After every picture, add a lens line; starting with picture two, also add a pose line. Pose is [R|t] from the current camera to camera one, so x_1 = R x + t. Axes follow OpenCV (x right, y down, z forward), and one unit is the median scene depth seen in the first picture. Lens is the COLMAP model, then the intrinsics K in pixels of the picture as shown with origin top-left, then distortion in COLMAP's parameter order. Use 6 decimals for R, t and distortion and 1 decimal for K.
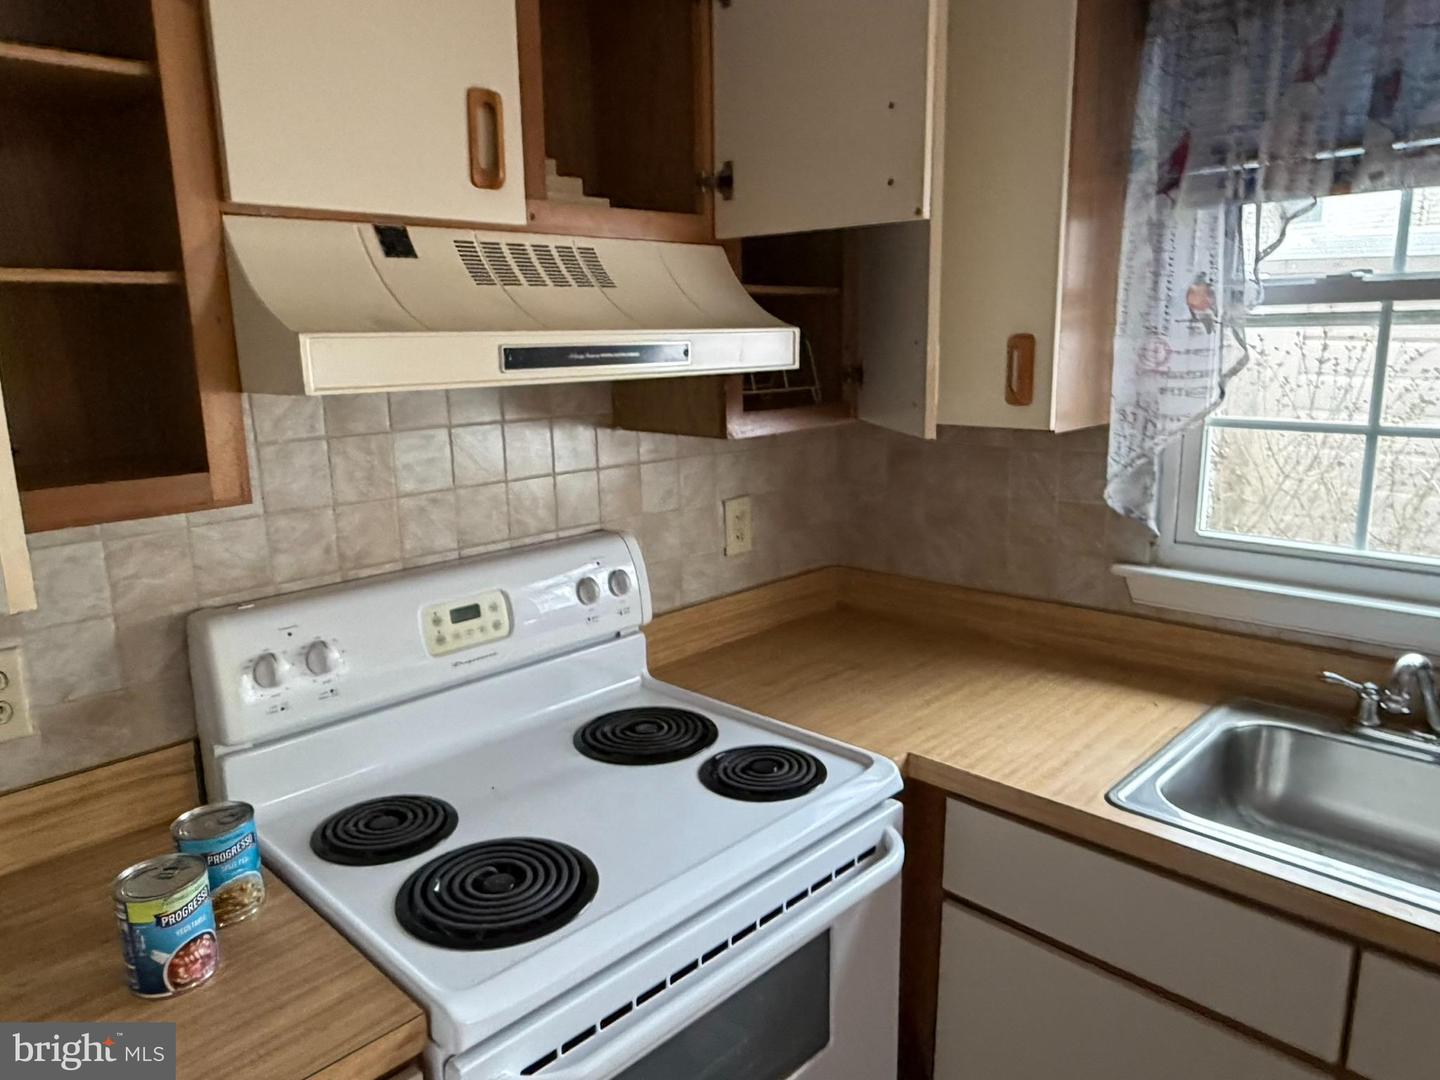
lens RADIAL K [[984.7, 0, 714.5], [0, 984.7, 532.4], [0, 0, 1]] dist [-0.003715, -0.001517]
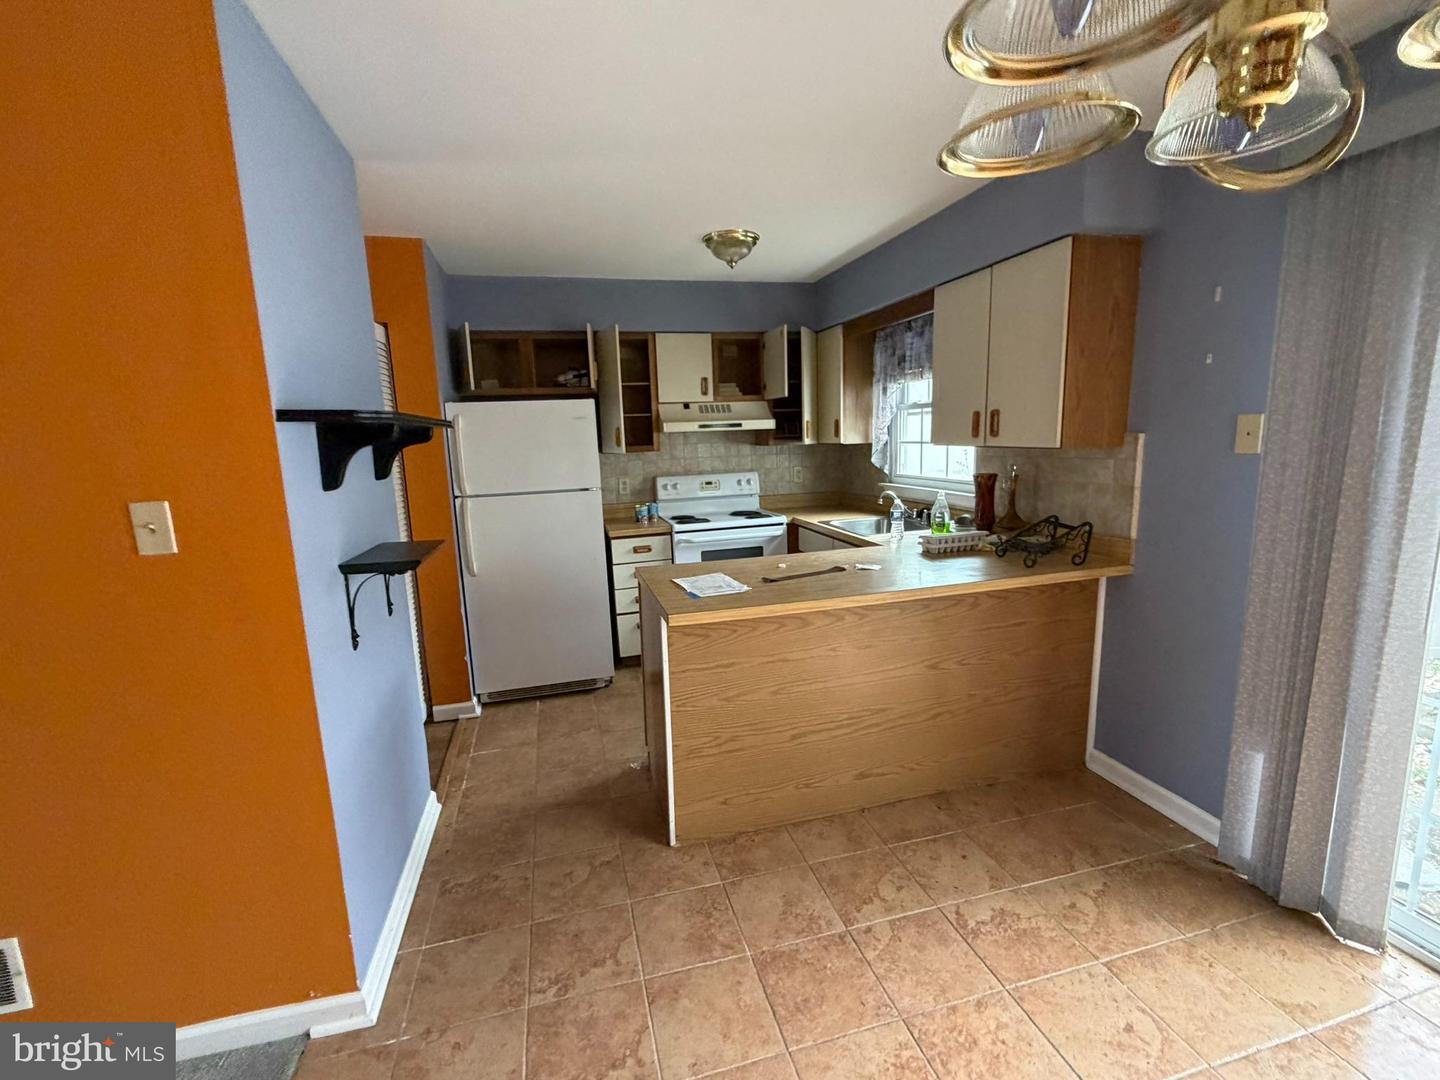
lens RADIAL K [[642.1, 0, 720.0], [0, 642.1, 540.0], [0, 0, 1]] dist [0.000794, -0.000108]
pose [[0.863573, 0.071373, -0.499147, 1.348218], [-0.080190, 0.996772, 0.003793, 0.341977], [0.497807, 0.036751, 0.866509, -1.608372]]
